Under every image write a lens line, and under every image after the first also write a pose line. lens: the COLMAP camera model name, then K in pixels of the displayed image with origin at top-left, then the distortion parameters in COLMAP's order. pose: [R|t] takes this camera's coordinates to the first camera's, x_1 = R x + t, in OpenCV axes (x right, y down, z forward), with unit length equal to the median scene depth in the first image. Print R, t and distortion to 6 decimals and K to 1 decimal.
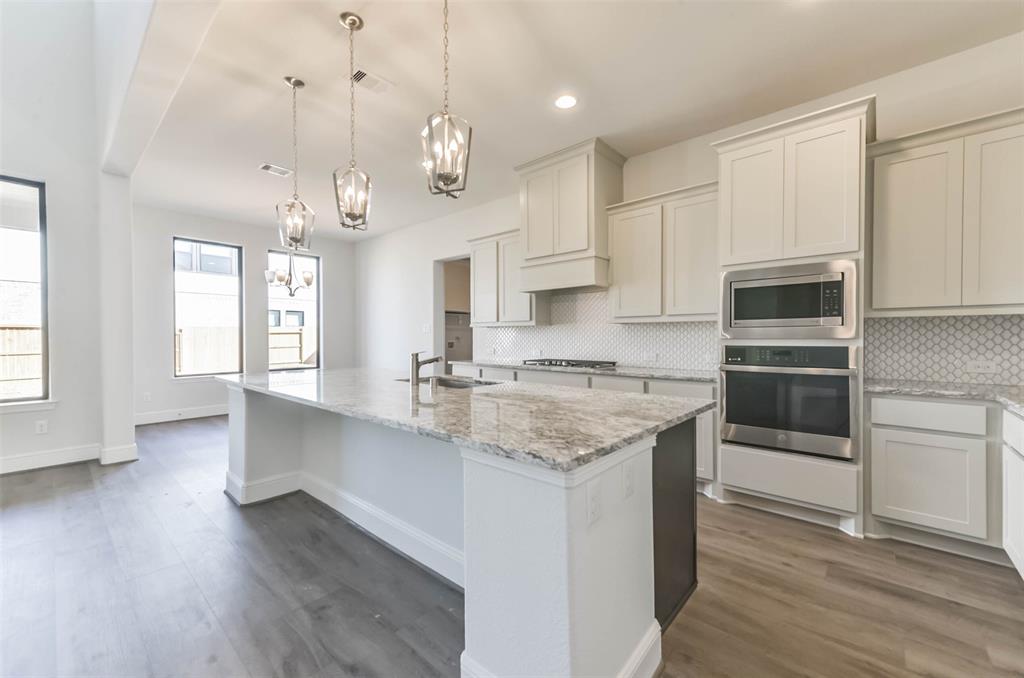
lens RADIAL K [[405.4, 0, 513.1], [0, 405.4, 340.9], [0, 0, 1]] dist [0.016377, -0.001929]
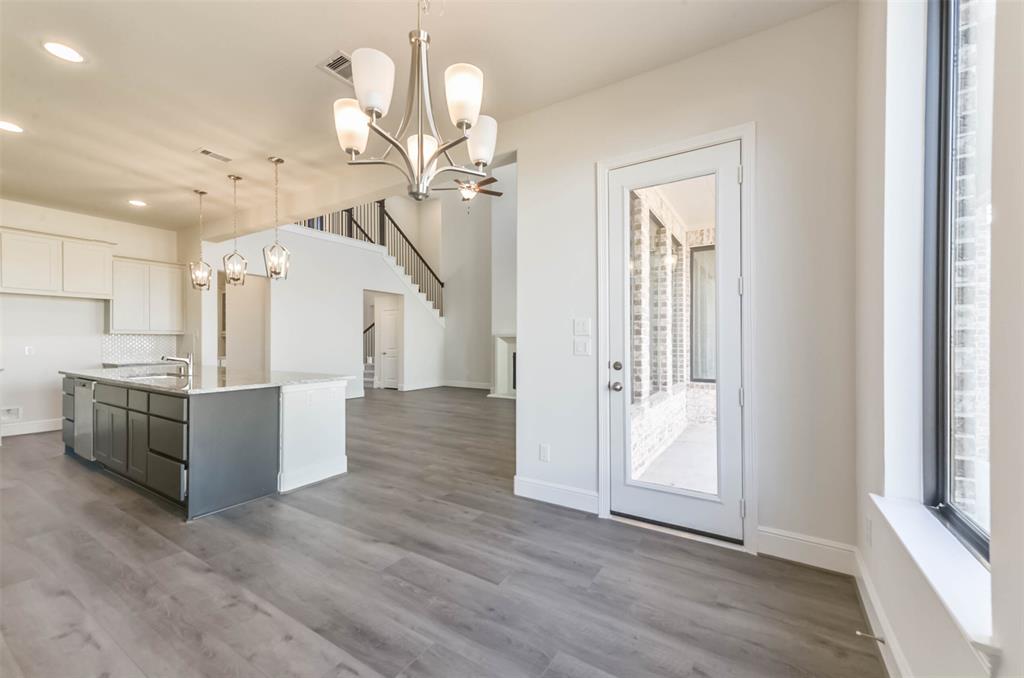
lens RADIAL K [[405.4, 0, 513.2], [0, 405.4, 342.7], [0, 0, 1]] dist [0.016377, -0.001929]
pose [[-0.986196, 0.002134, -0.165569, -1.096210], [-0.000274, 0.999895, 0.014523, -0.029127], [0.165583, 0.014368, -0.986091, 2.508436]]
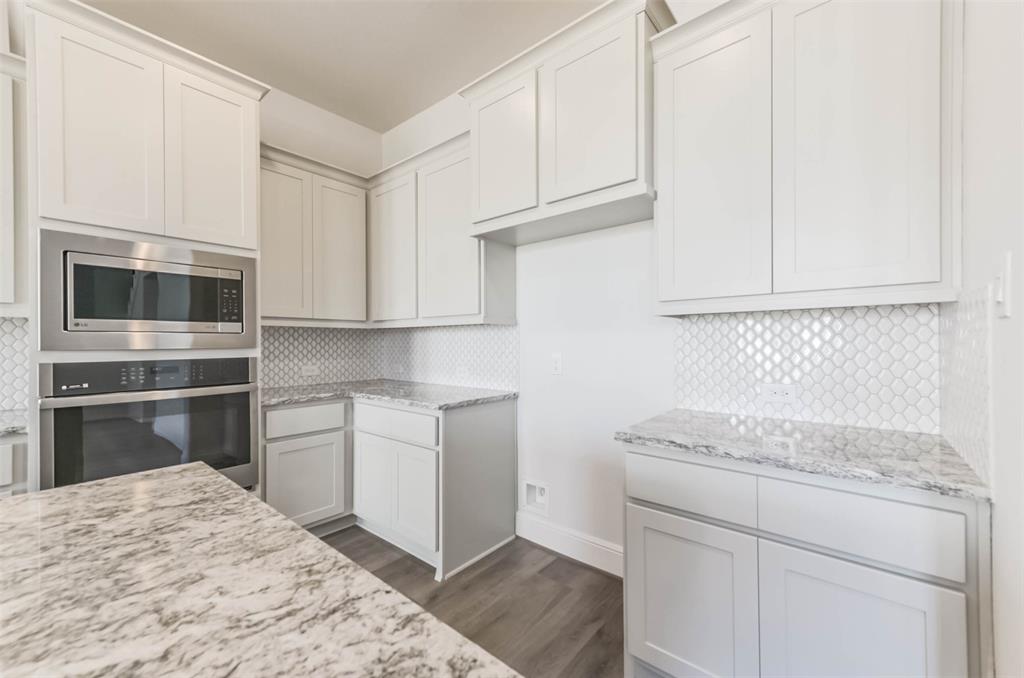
lens RADIAL K [[405.4, 0, 511.5], [0, 405.4, 340.9], [0, 0, 1]] dist [0.016377, -0.001929]
pose [[-0.029805, 0.005582, 0.999540, -0.055810], [0.014619, 0.999880, -0.005148, -0.007569], [-0.999449, 0.014459, -0.029883, 0.402350]]
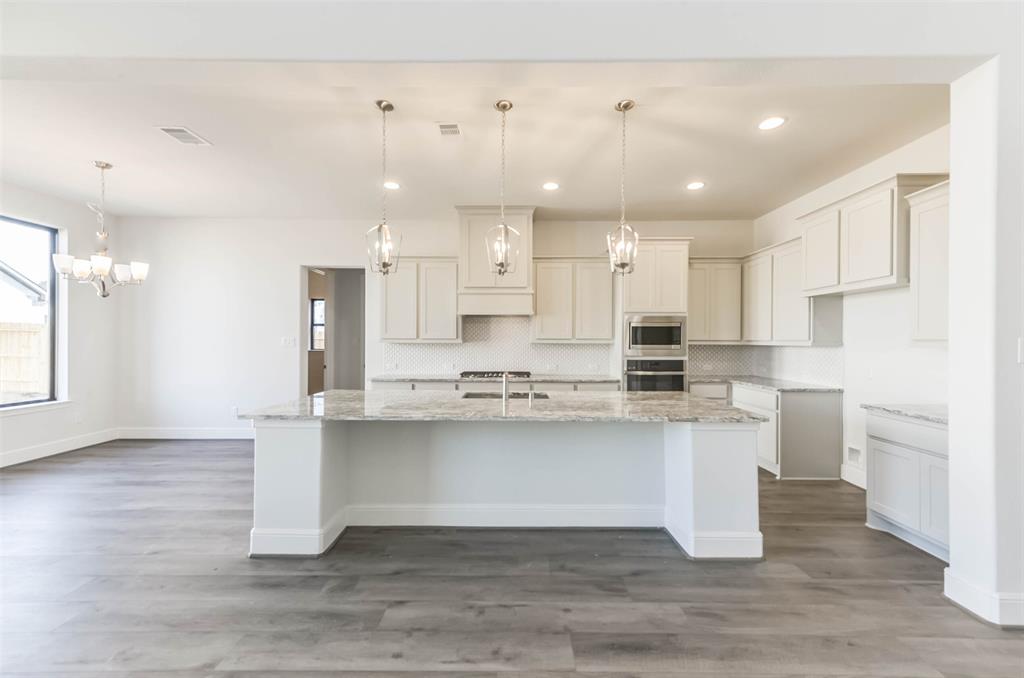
lens RADIAL K [[405.4, 0, 513.4], [0, 405.4, 341.3], [0, 0, 1]] dist [0.016377, -0.001929]
pose [[0.749113, 0.004748, 0.662426, -0.950099], [0.001293, 0.999962, -0.008630, -0.052089], [-0.662442, 0.007322, 0.749078, 0.059074]]
